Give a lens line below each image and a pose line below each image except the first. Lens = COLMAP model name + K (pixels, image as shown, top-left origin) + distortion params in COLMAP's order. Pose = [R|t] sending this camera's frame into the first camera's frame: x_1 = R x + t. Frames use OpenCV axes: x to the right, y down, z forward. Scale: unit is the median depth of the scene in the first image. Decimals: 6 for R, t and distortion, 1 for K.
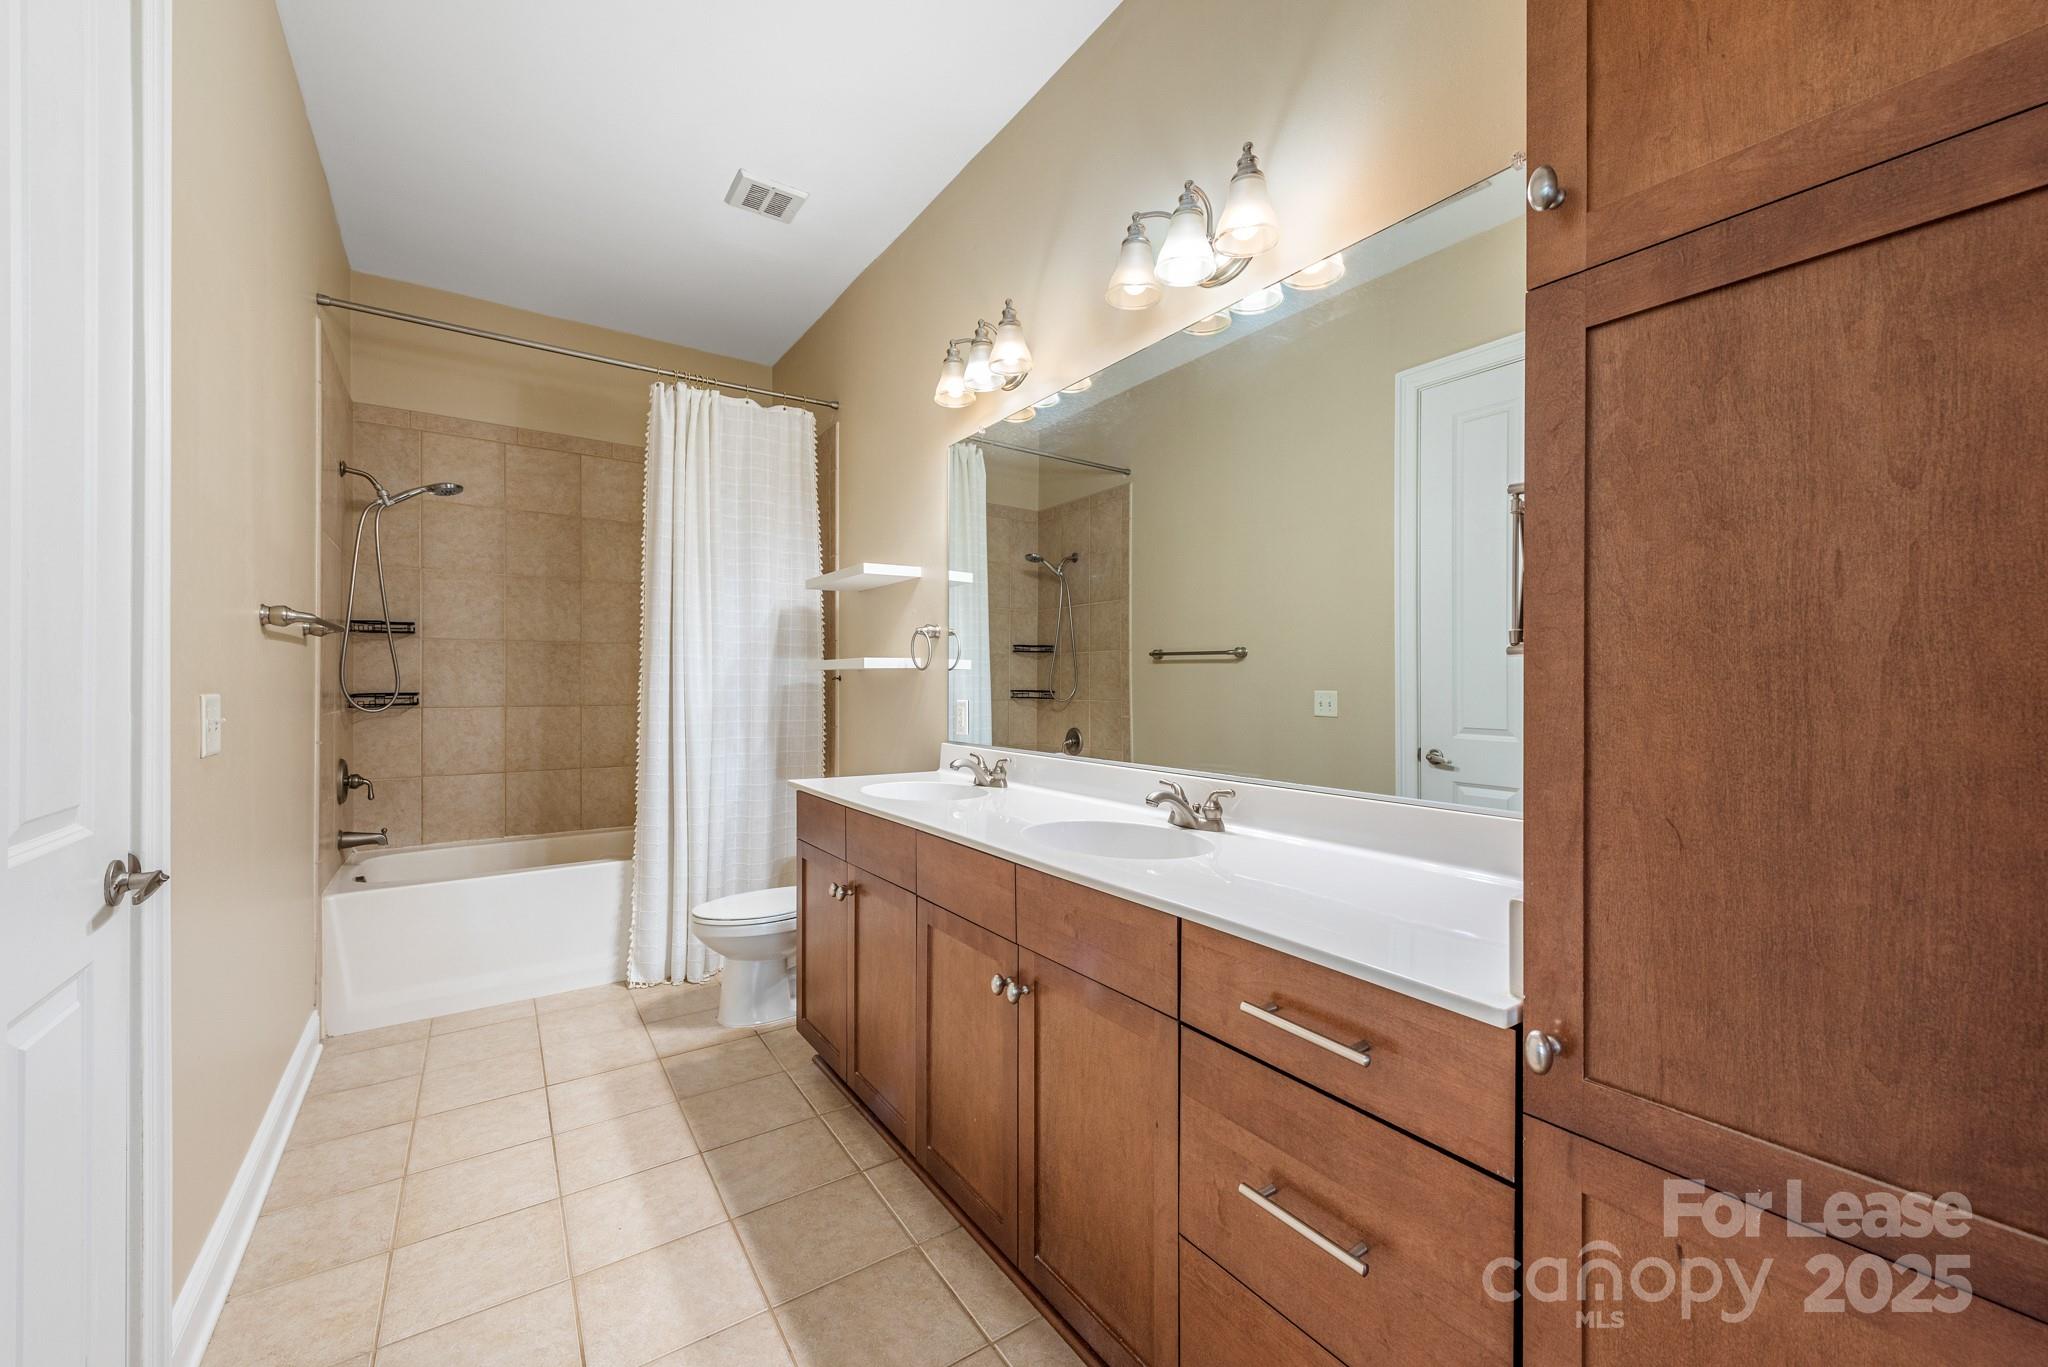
lens RADIAL K [[802.3, 0, 1027.9], [0, 802.3, 679.3], [0, 0, 1]] dist [0.002612, -0.000726]
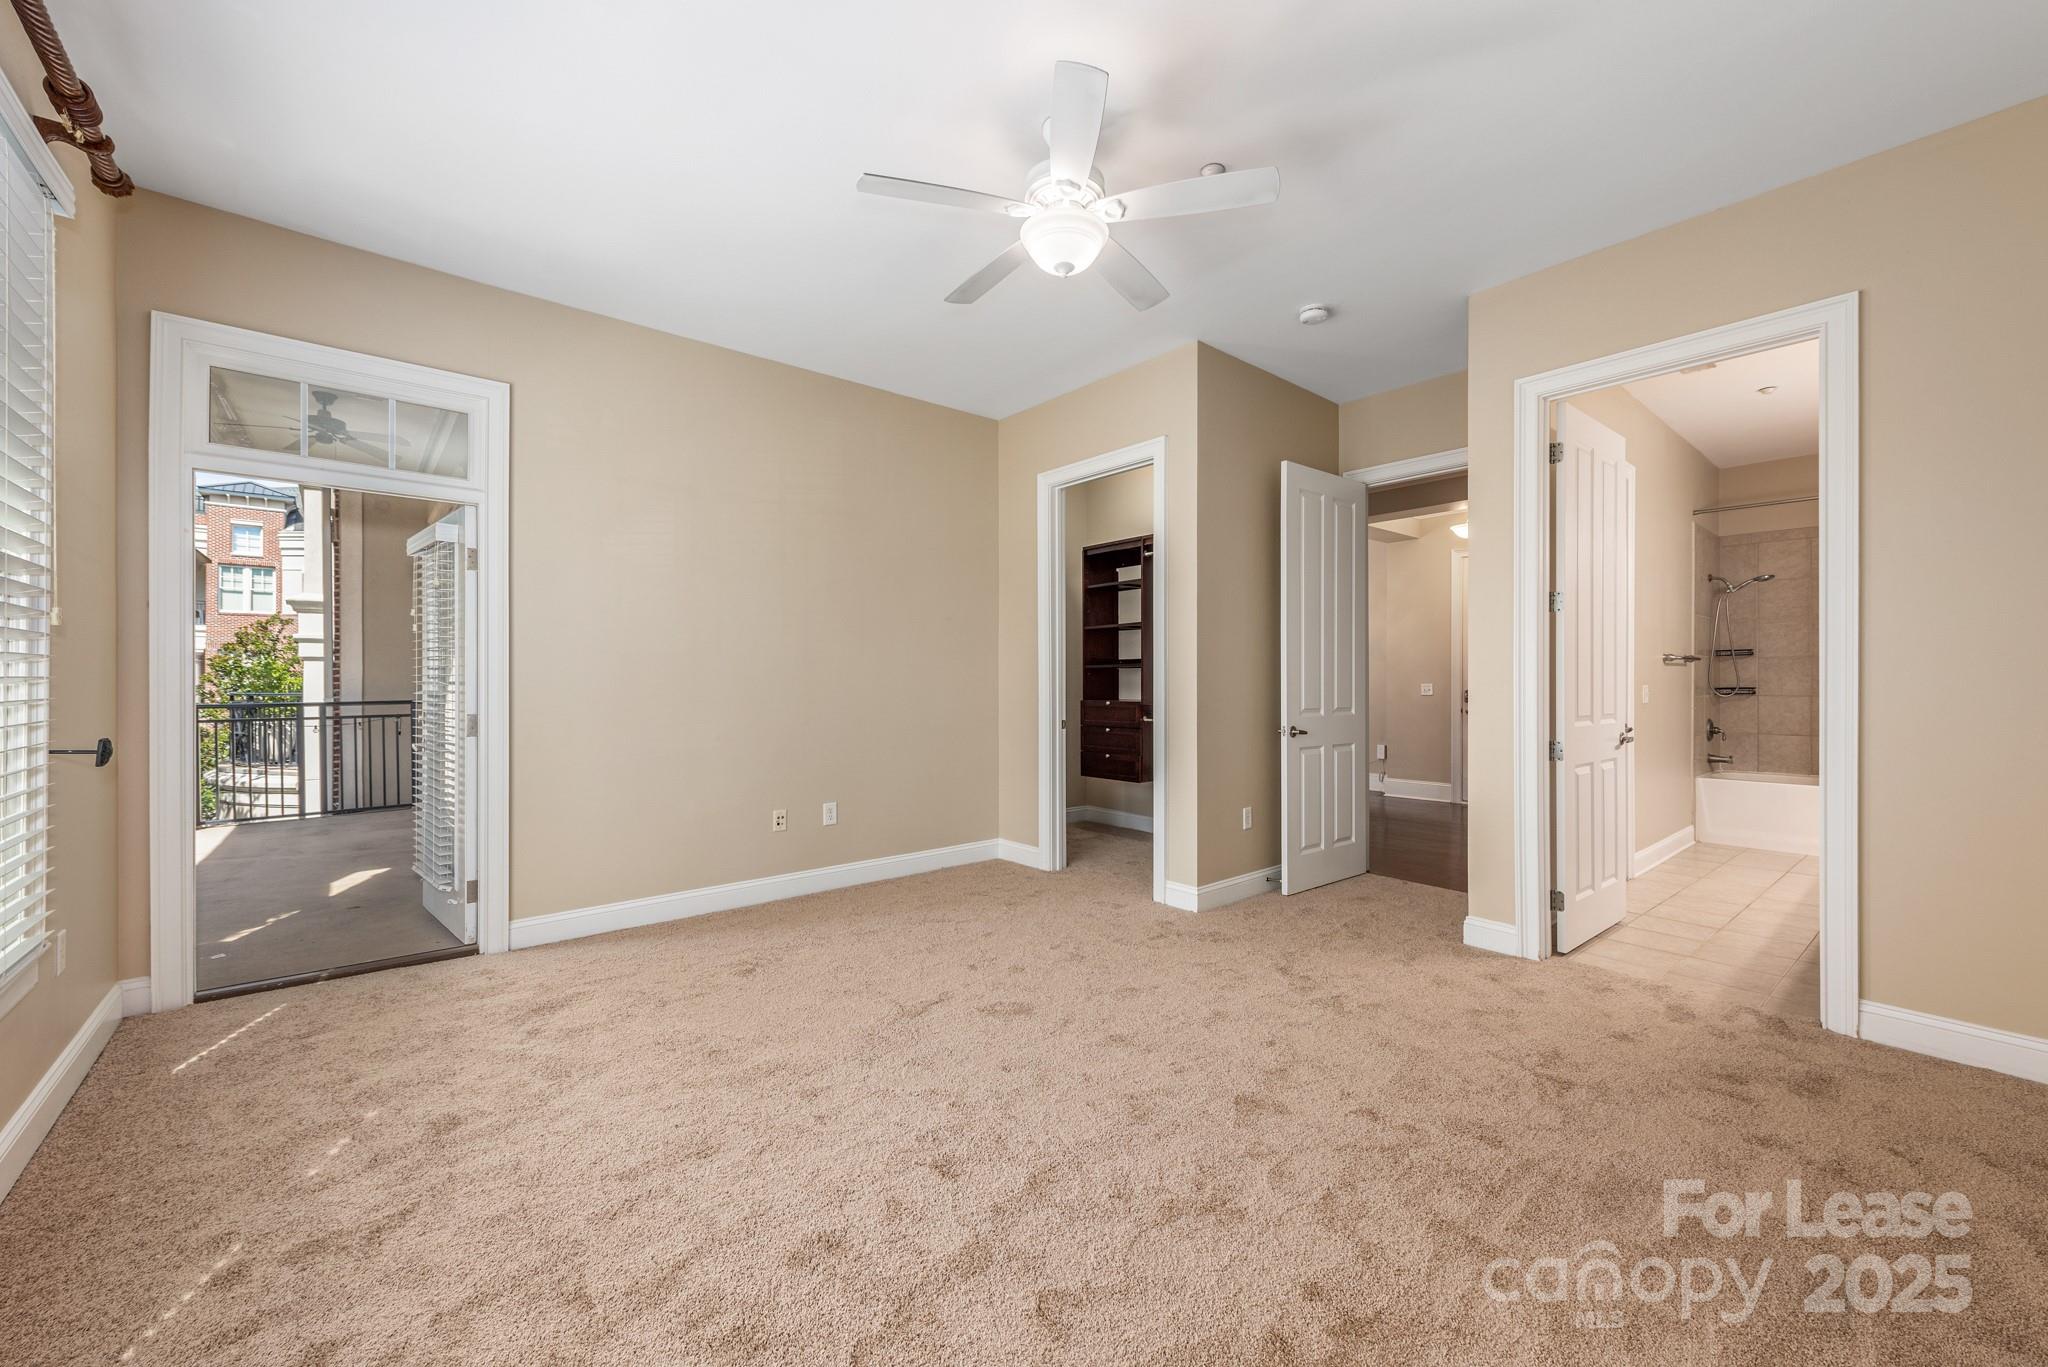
lens RADIAL K [[802.3, 0, 1026.4], [0, 802.3, 682.5], [0, 0, 1]] dist [0.002612, -0.000726]
pose [[0.092547, 0.000453, -0.995708, 0.961999], [0.002977, 0.999995, 0.000732, -0.001032], [0.995704, -0.003032, 0.092545, -0.868850]]
